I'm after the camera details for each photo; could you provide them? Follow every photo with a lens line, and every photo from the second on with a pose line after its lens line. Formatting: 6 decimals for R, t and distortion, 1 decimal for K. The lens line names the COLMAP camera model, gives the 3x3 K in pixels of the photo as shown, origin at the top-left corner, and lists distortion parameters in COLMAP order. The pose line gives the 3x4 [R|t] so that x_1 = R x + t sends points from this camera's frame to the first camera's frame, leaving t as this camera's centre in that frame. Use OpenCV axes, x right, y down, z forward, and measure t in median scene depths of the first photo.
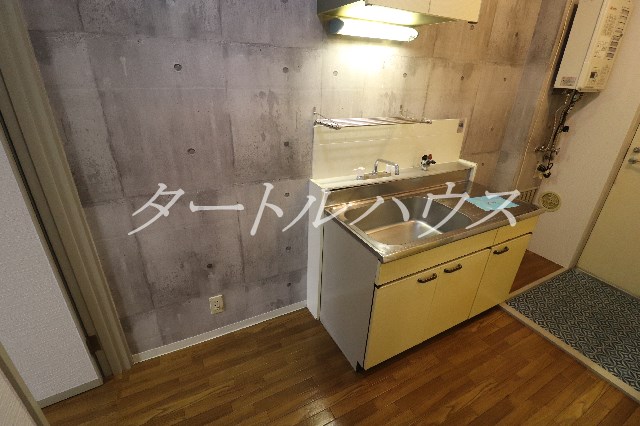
lens RADIAL K [[298.6, 0, 320.0], [0, 298.6, 213.0], [0, 0, 1]] dist [-0.000268, -0.012966]
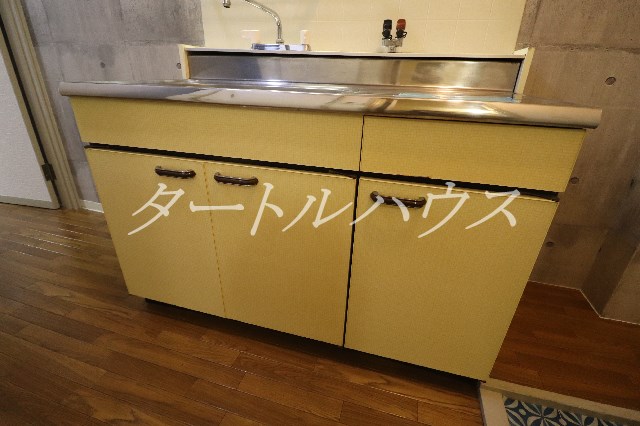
lens RADIAL K [[298.6, 0, 320.0], [0, 298.6, 213.0], [0, 0, 1]] dist [-0.000268, -0.012966]
pose [[0.724942, 0.279418, -0.629590, 0.801155], [-0.299504, 0.950968, 0.077184, 0.145749], [0.620287, 0.132611, 0.773084, 0.658346]]
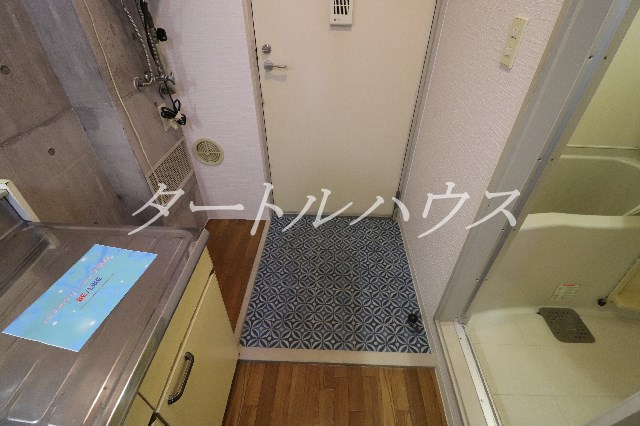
lens RADIAL K [[298.6, 0, 320.0], [0, 298.6, 213.0], [0, 0, 1]] dist [-0.000268, -0.012966]
pose [[0.496748, -0.564348, 0.659357, 0.571333], [0.374590, 0.824728, 0.423681, -0.178713], [-0.782894, 0.036526, 0.621082, 0.587451]]
